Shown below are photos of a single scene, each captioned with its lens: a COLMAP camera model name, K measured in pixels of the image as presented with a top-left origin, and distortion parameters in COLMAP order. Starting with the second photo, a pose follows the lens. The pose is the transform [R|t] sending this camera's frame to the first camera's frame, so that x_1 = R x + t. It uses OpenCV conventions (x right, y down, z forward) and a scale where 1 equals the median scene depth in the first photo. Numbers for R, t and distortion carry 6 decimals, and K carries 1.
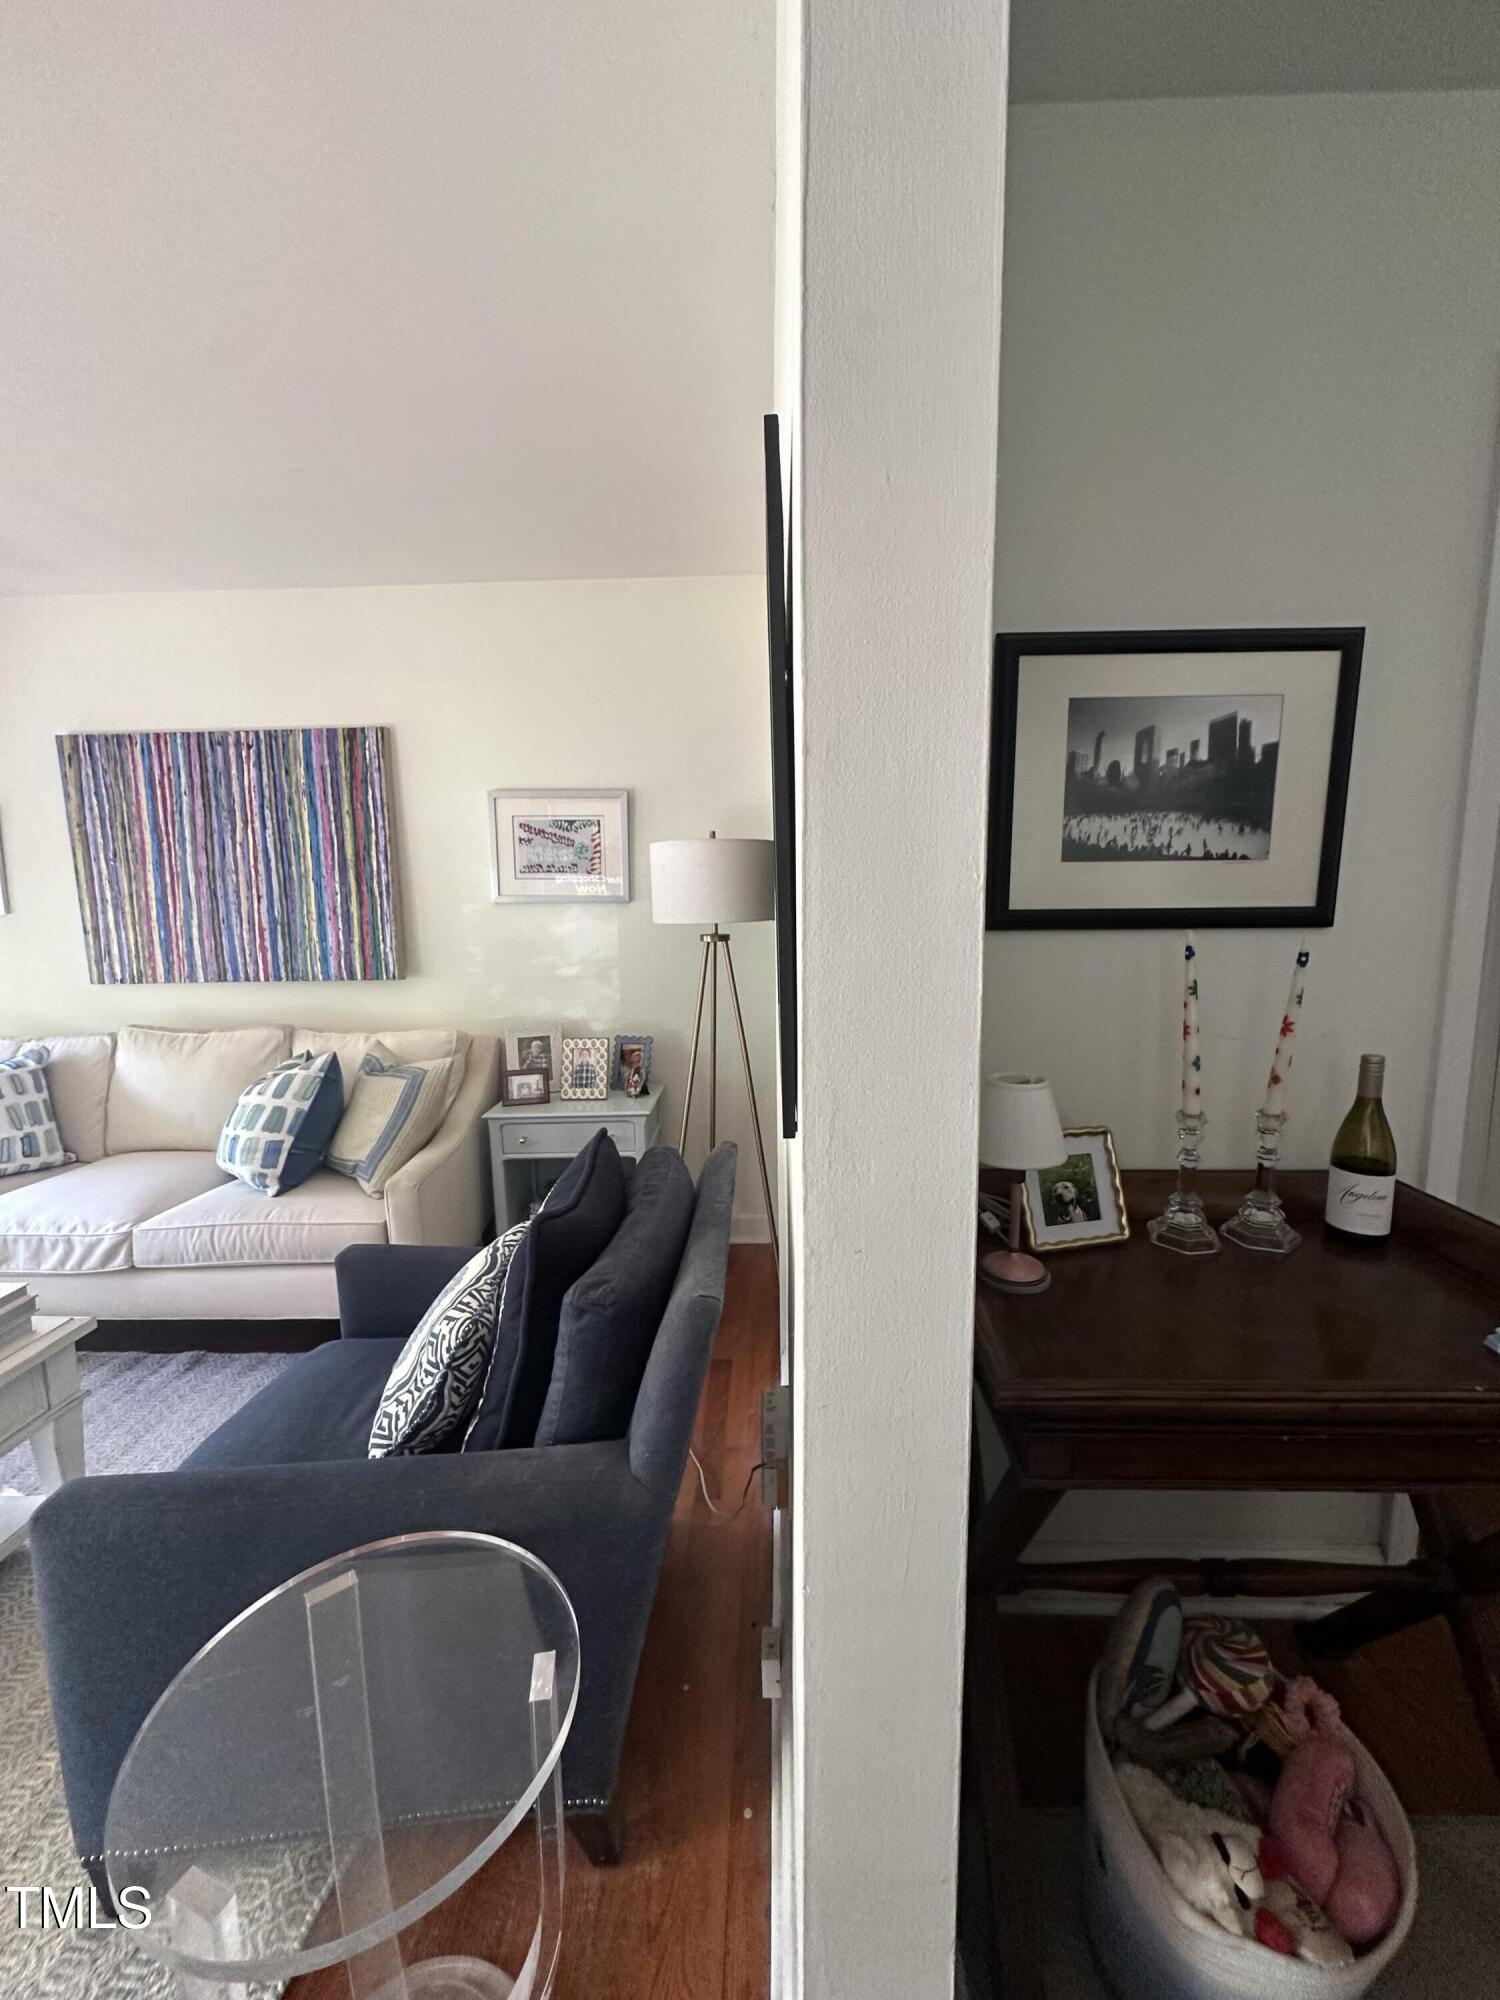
lens RADIAL K [[787.7, 0, 750.0], [0, 787.7, 1000.0], [0, 0, 1]] dist [0.000482, 0.000048]
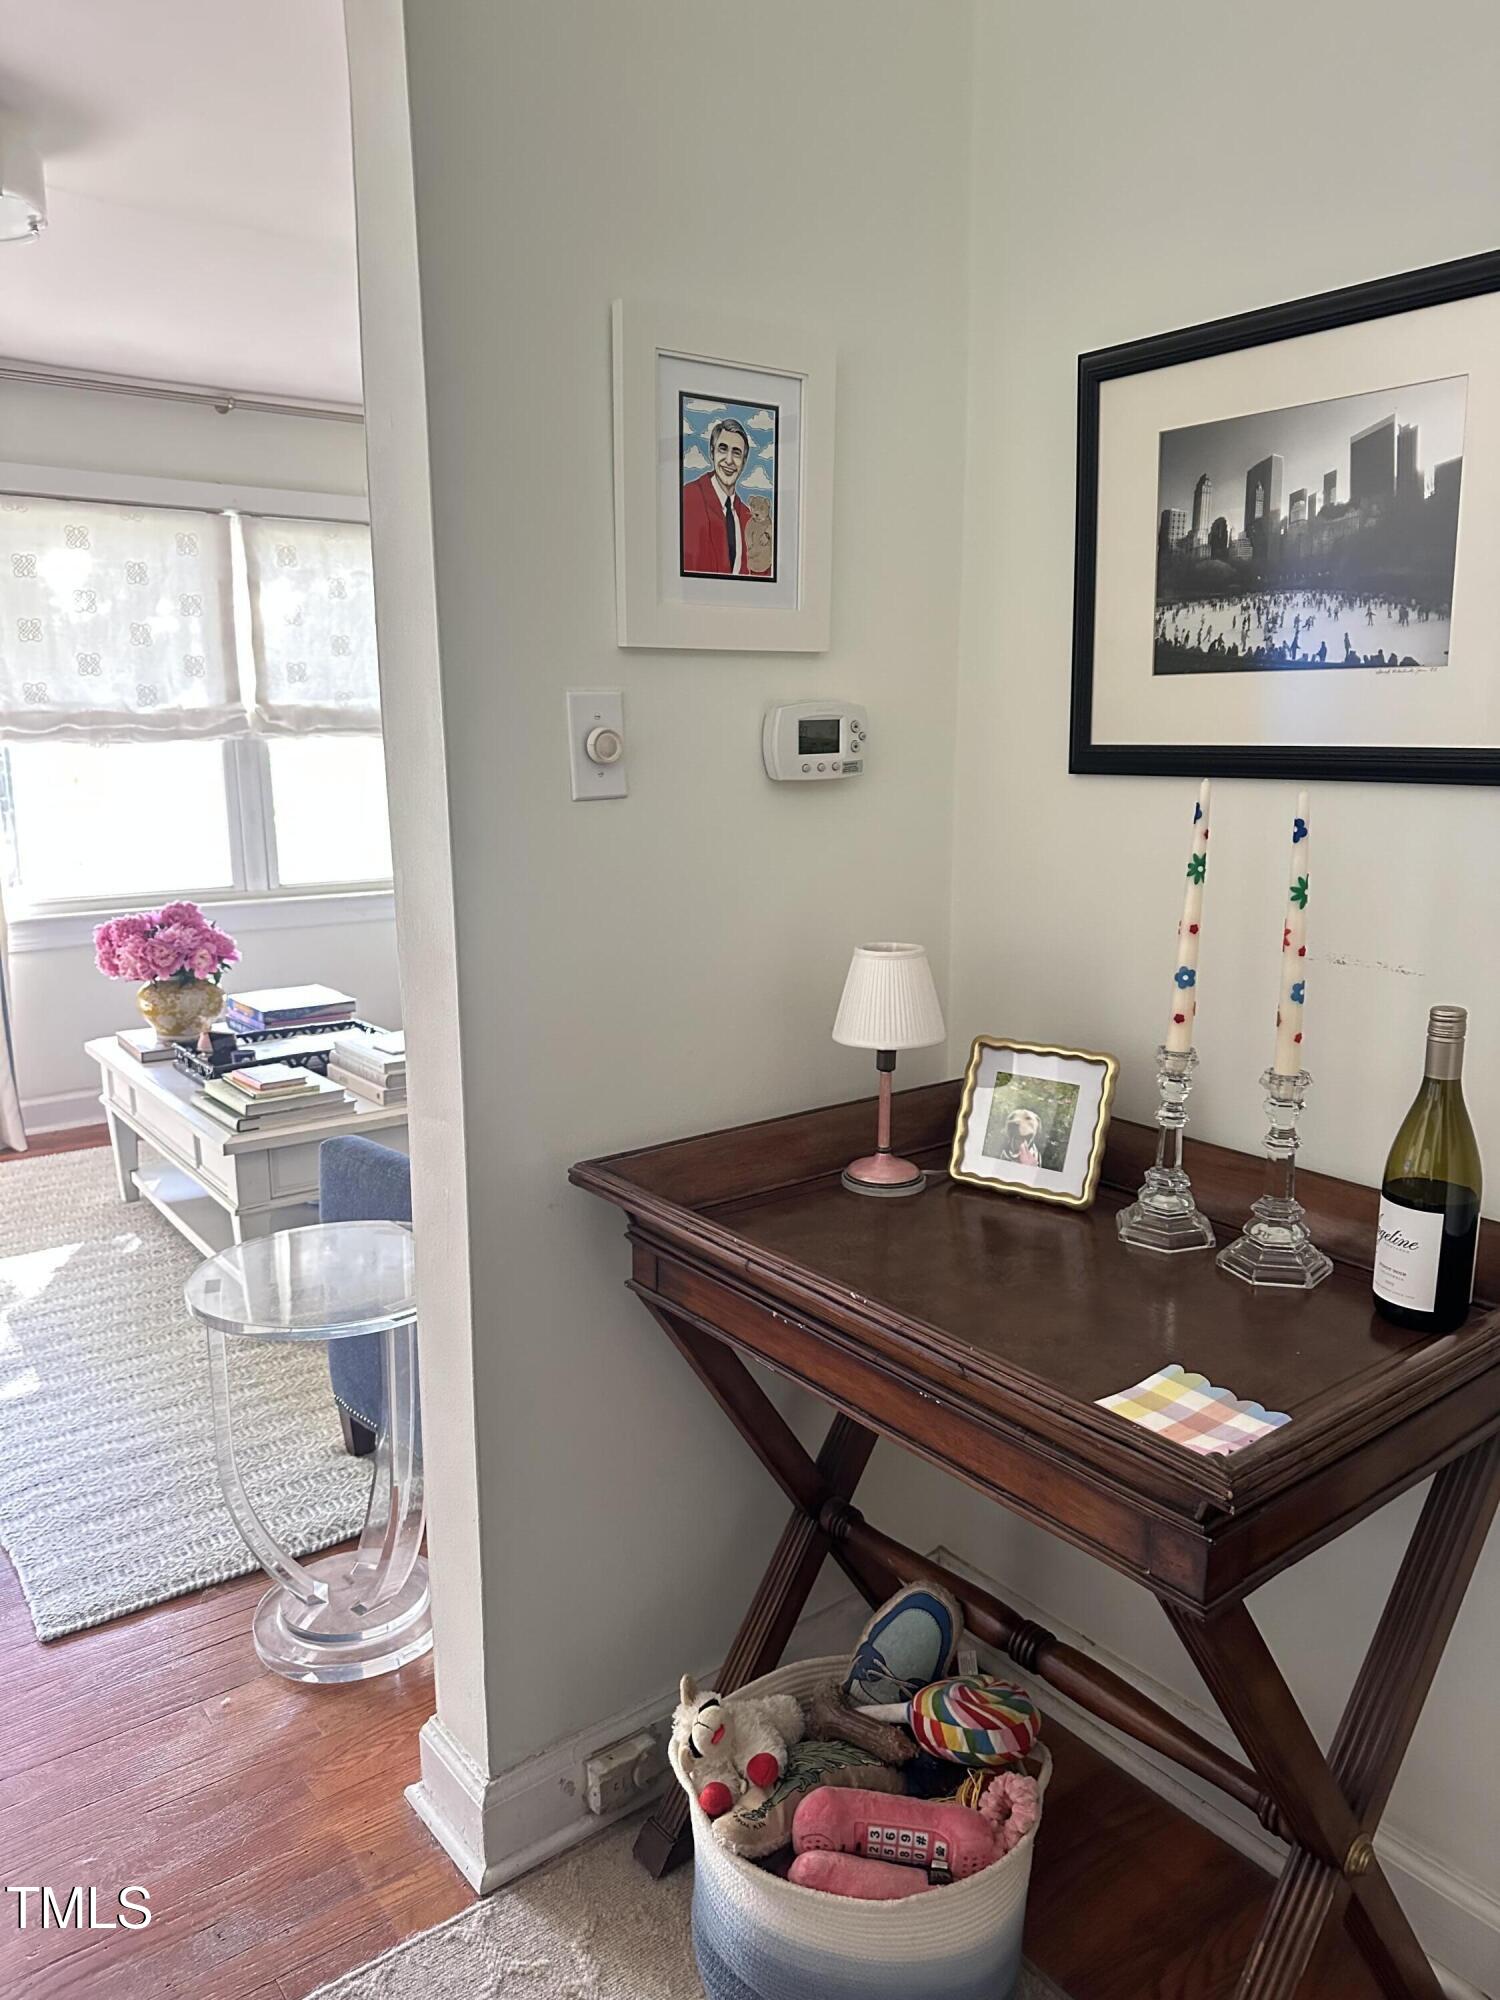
lens RADIAL K [[1354.2, 0, 750.0], [0, 1354.2, 1000.0], [0, 0, 1]] dist [0.033069, -0.033185]
pose [[0.647851, 0.163664, -0.743978, 1.117831], [-0.110565, 0.986508, 0.120738, 0.000313], [0.753700, 0.004038, 0.657206, -0.045986]]
